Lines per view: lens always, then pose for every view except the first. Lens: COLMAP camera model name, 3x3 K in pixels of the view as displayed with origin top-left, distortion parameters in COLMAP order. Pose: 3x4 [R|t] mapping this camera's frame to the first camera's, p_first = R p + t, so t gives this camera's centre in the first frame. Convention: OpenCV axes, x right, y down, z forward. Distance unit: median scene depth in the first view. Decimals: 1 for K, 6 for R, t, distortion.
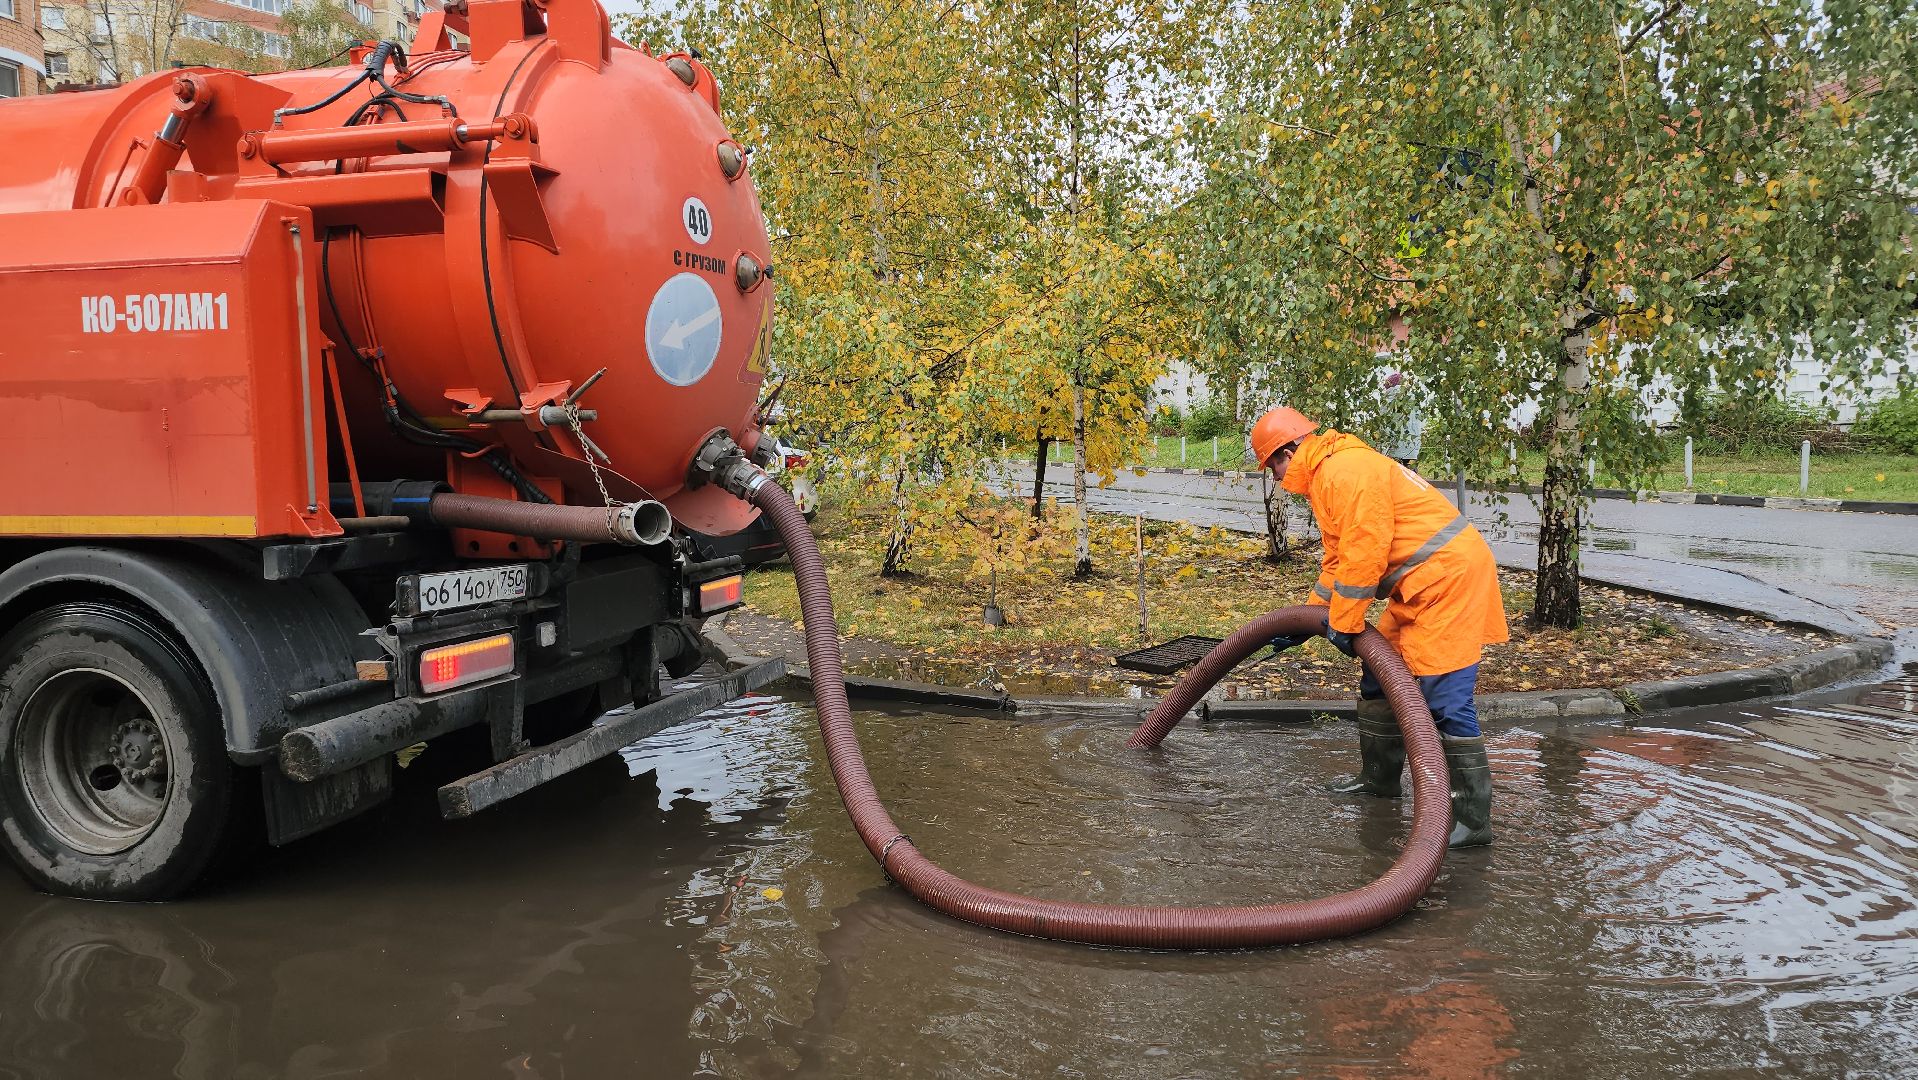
lens RADIAL K [[1254.0, 0, 977.8], [0, 1254.0, 531.6], [0, 0, 1]] dist [0.075789, -0.062954]
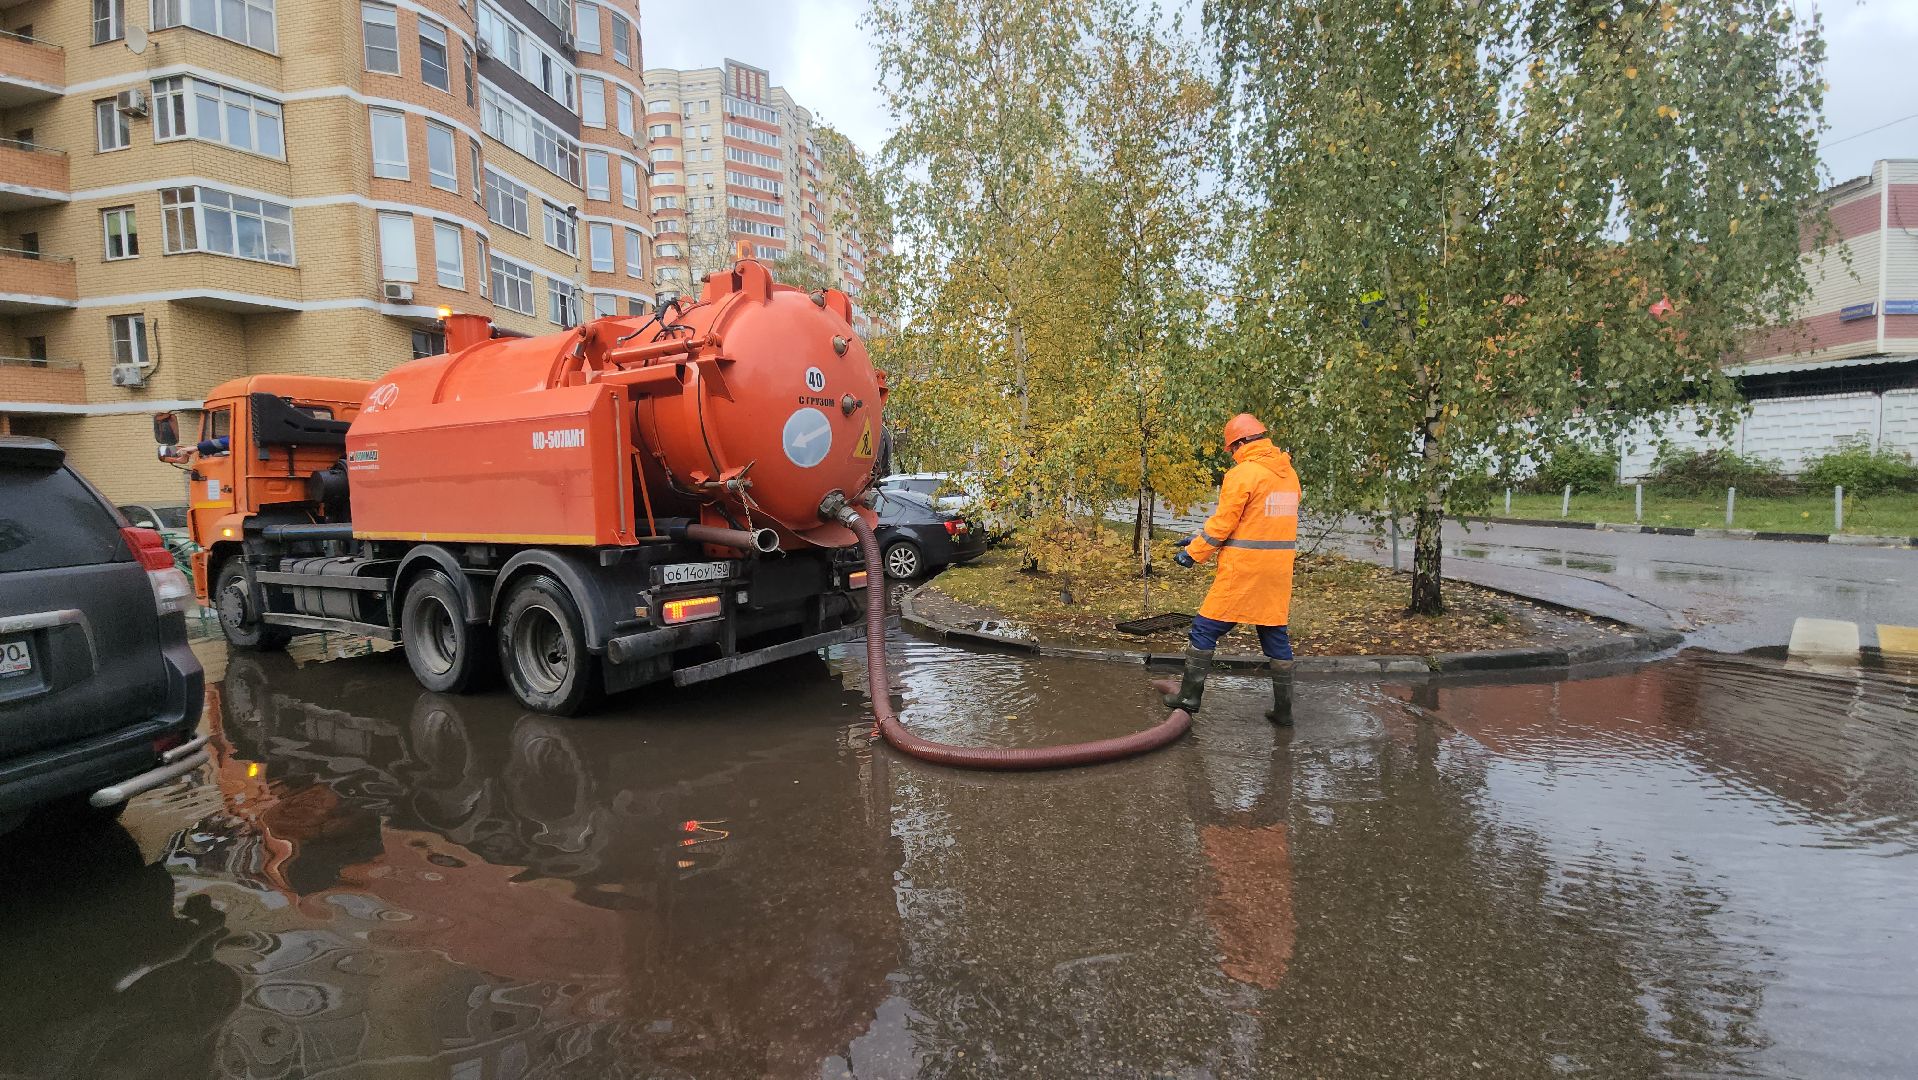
lens RADIAL K [[772.3, 0, 960.3], [0, 772.3, 550.8], [0, 0, 1]] dist [0.002935, -0.008204]
pose [[0.962665, 0.013927, -0.270338, 0.320866], [-0.011874, 0.999887, 0.009230, -0.005222], [0.270436, -0.005675, 0.962721, -0.049568]]
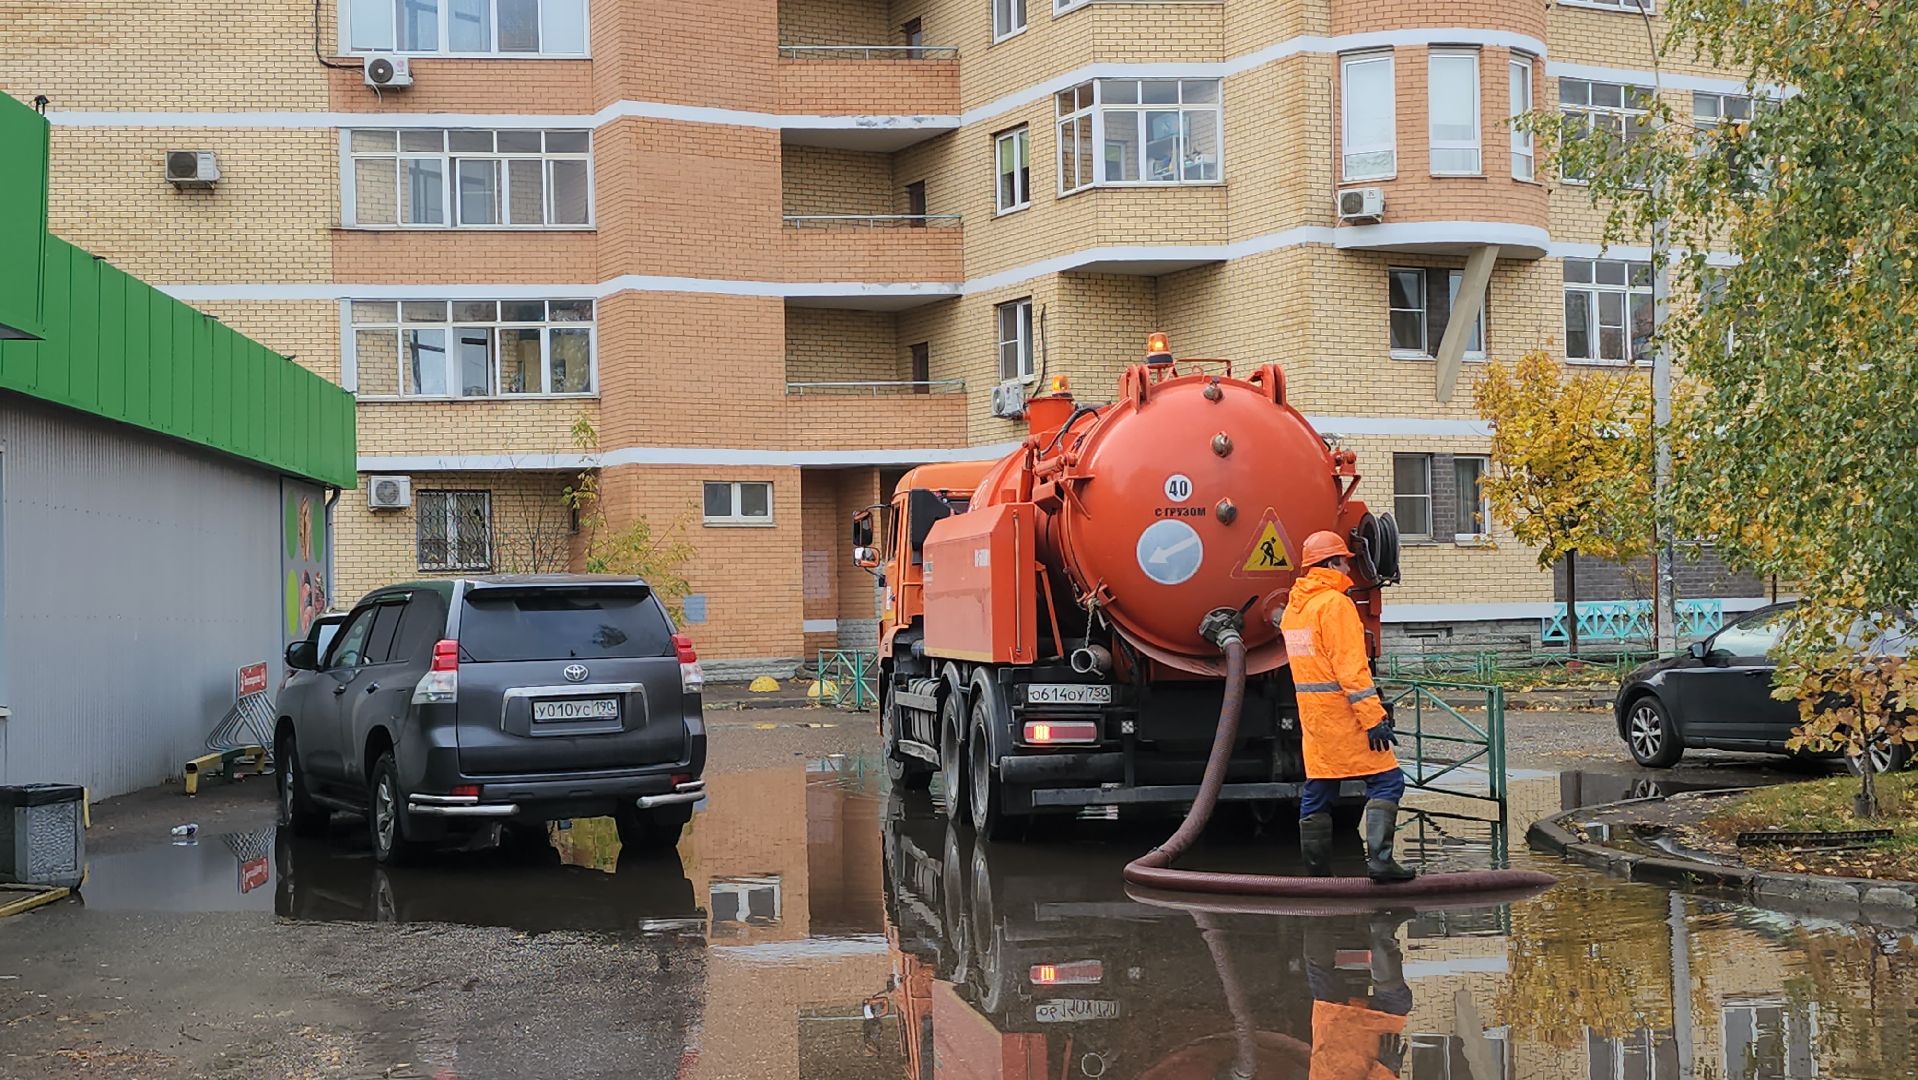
lens RADIAL K [[2475.8, 0, 959.0], [0, 2475.8, 540.0], [0, 0, 1]] dist [0.239382, -0.738409]
pose [[0.371640, -0.022382, -0.928107, 2.983892], [-0.054779, 0.997439, -0.045989, -0.006574], [0.926759, 0.067932, 0.369462, -0.544188]]
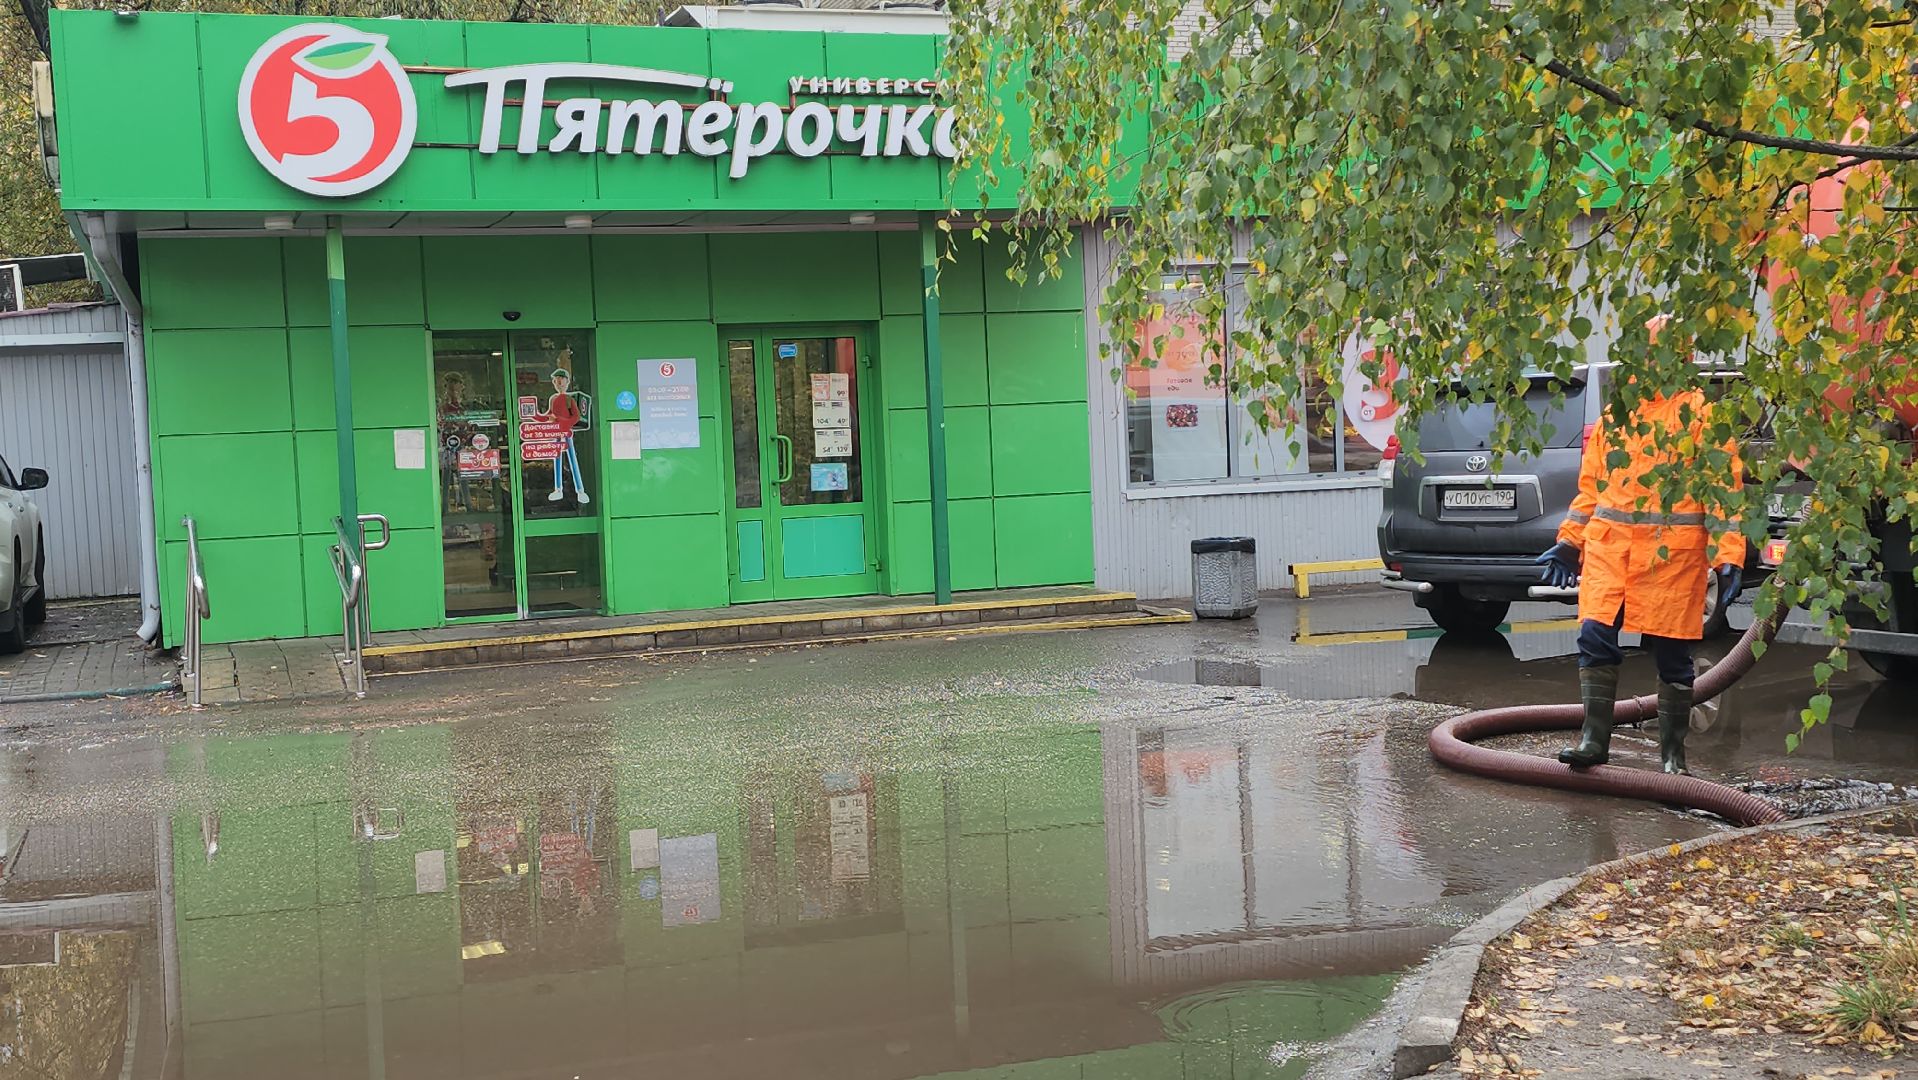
lens RADIAL K [[2130.8, 0, 959.0], [0, 2130.8, 540.0], [0, 0, 1]] dist [0.075366, -0.013865]
pose [[-0.793455, 0.077801, -0.603636, 2.024475], [0.005057, 0.992605, 0.121287, -0.237751], [0.608608, 0.093183, -0.787980, 2.424827]]
